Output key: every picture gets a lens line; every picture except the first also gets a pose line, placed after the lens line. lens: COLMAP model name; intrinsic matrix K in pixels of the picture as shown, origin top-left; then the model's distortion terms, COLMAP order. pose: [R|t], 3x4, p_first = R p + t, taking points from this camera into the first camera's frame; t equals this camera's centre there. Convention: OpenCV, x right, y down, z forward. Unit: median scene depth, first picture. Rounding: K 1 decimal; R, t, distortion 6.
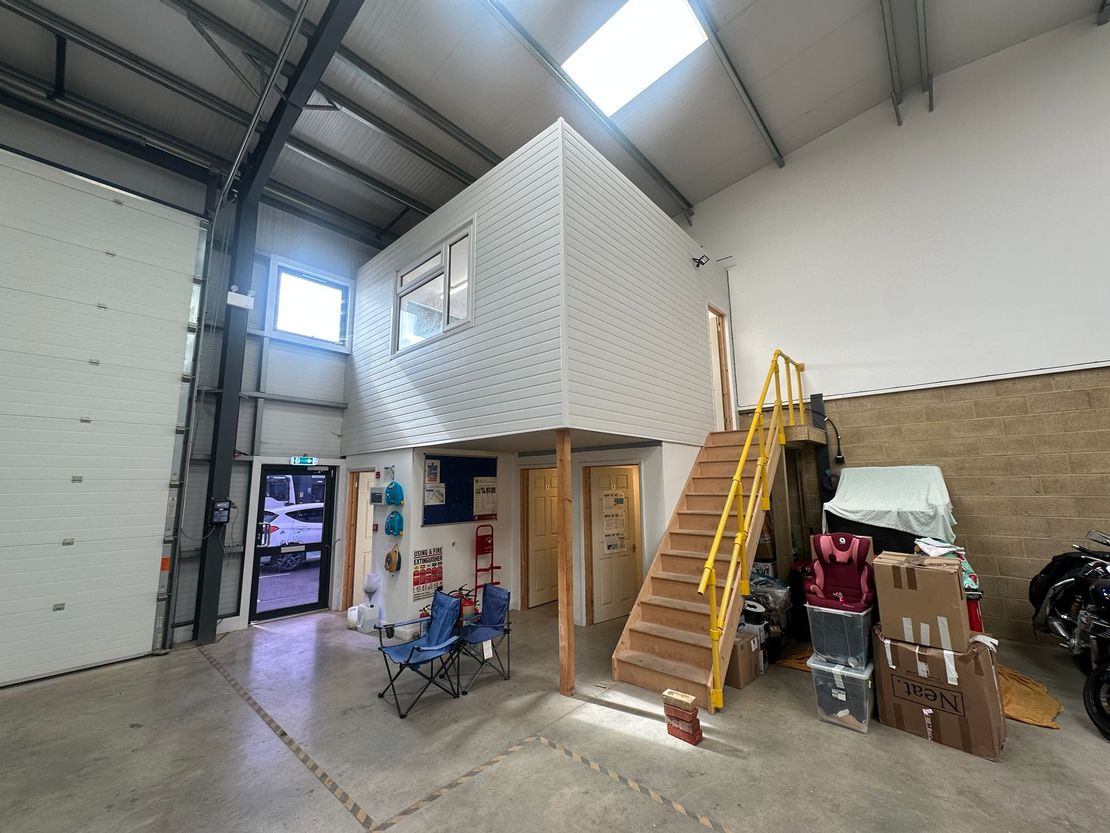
lens RADIAL K [[441.5, 0, 554.5], [0, 441.5, 419.3], [0, 0, 1]] dist [-0.003290, 0.000217]
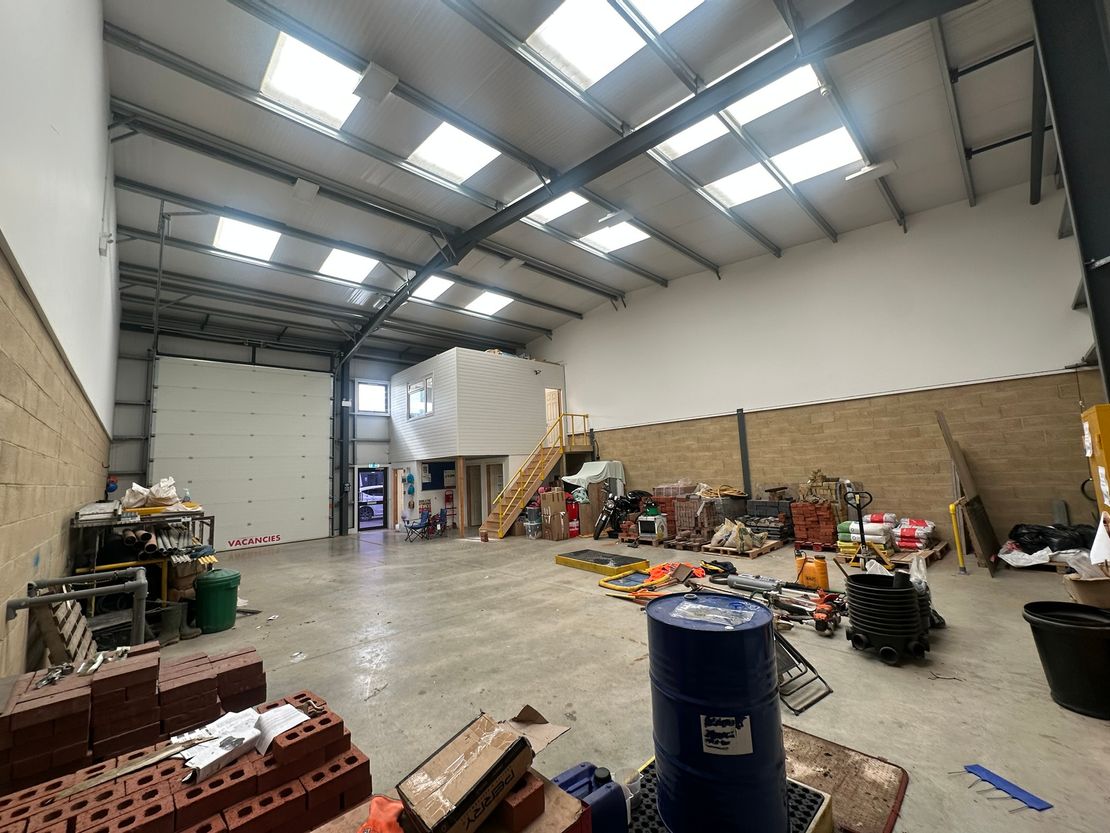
lens RADIAL K [[441.5, 0, 554.5], [0, 441.5, 419.3], [0, 0, 1]] dist [-0.003290, 0.000217]
pose [[0.995505, -0.042465, -0.084654, 0.661325], [0.045958, 0.998152, 0.039749, -0.223475], [0.082809, -0.043461, 0.995617, -1.379956]]
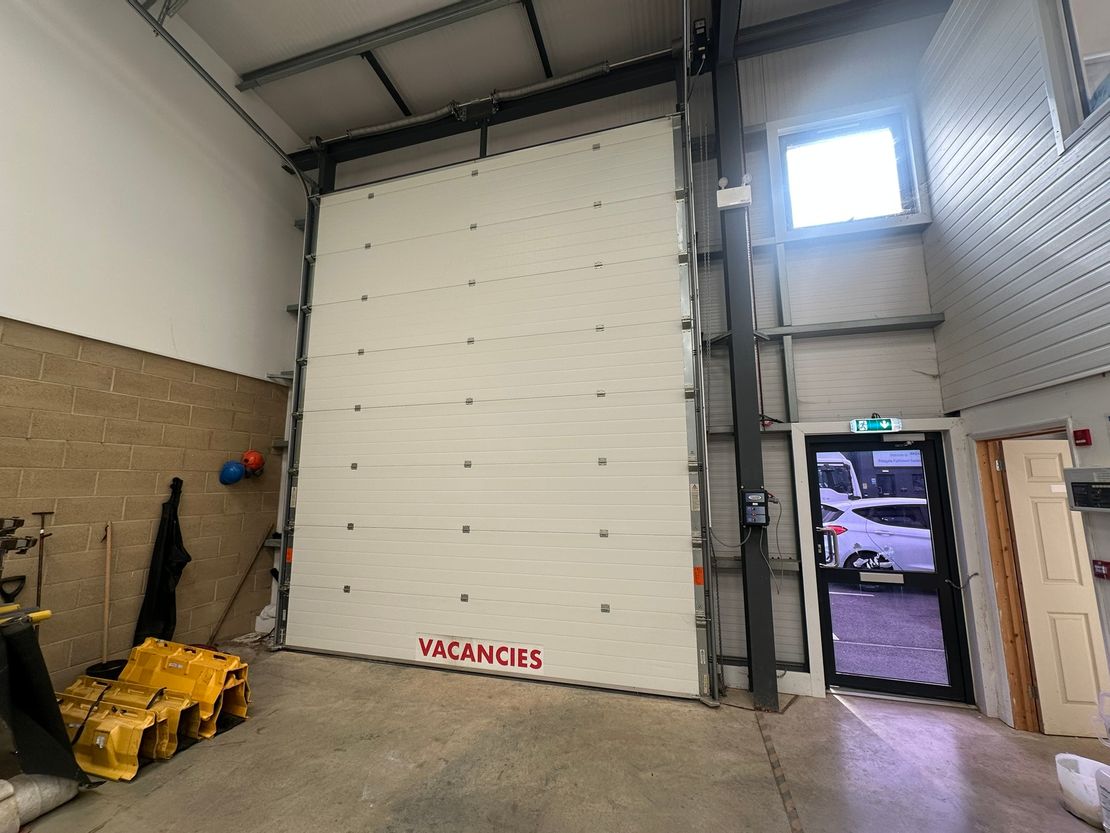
lens RADIAL K [[441.5, 0, 554.5], [0, 441.5, 419.3], [0, 0, 1]] dist [-0.003290, 0.000217]
pose [[0.437157, -0.114742, -0.892036, -0.262345], [0.131873, 0.989286, -0.062625, 0.074523], [0.889665, -0.090258, 0.447605, 0.412654]]
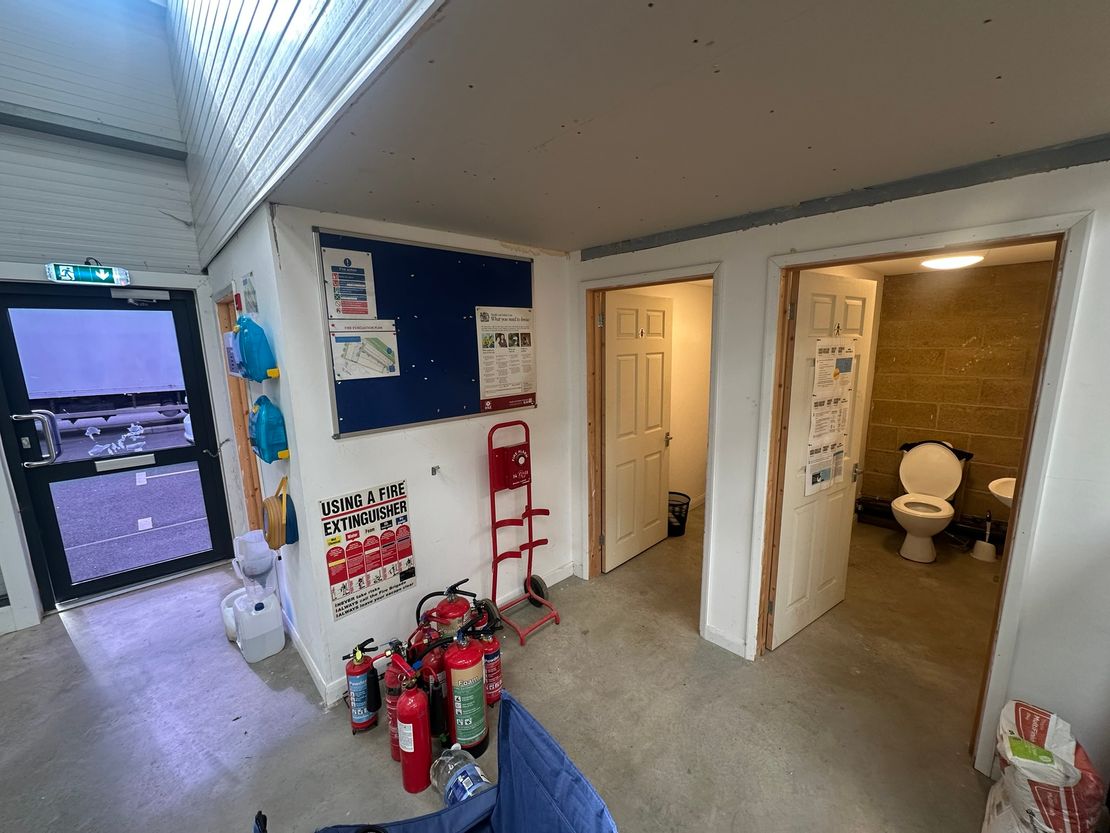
lens RADIAL K [[441.5, 0, 554.5], [0, 441.5, 419.3], [0, 0, 1]] dist [-0.003290, 0.000217]
pose [[0.996943, 0.007575, -0.077766, -0.086213], [0.017865, 0.946827, 0.321247, 0.108442], [0.076064, -0.321654, 0.943797, 0.641874]]
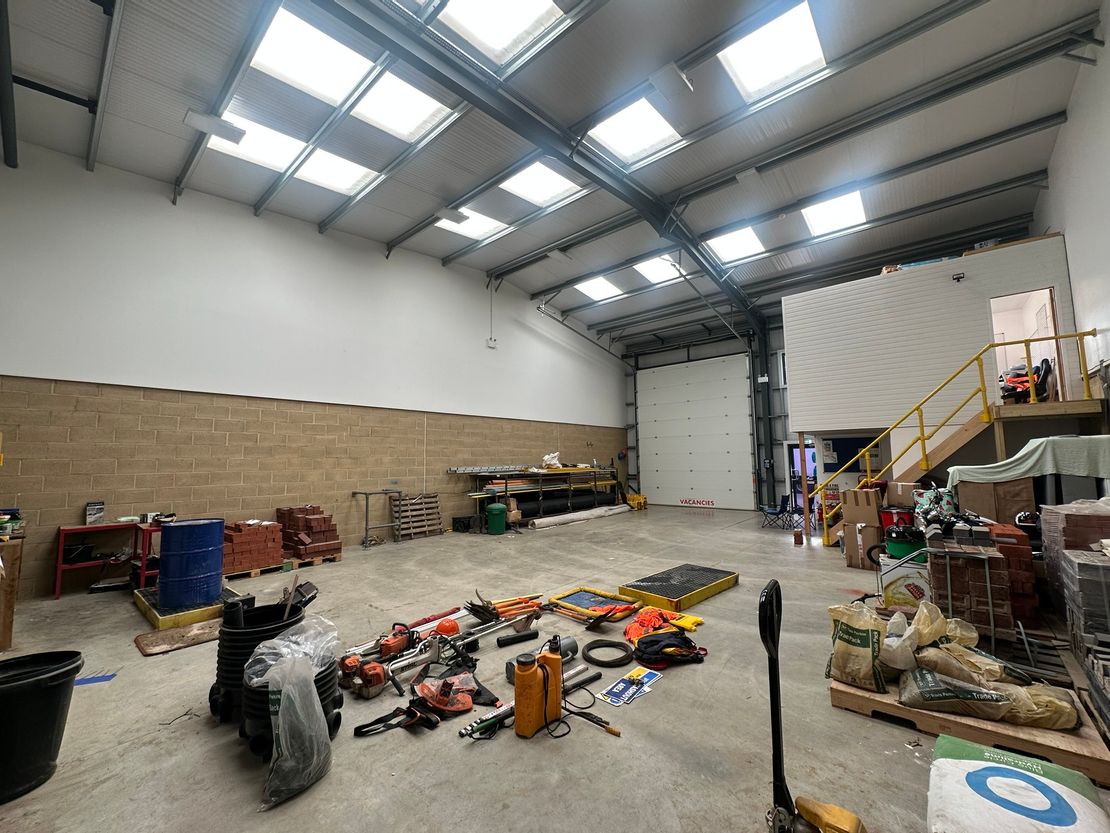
lens RADIAL K [[441.5, 0, 554.5], [0, 441.5, 419.3], [0, 0, 1]] dist [-0.003290, 0.000217]
pose [[0.024976, -0.076936, -0.996723, 1.684832], [0.164165, 0.983814, -0.071826, -0.063264], [0.986117, -0.161833, 0.037202, -0.276537]]
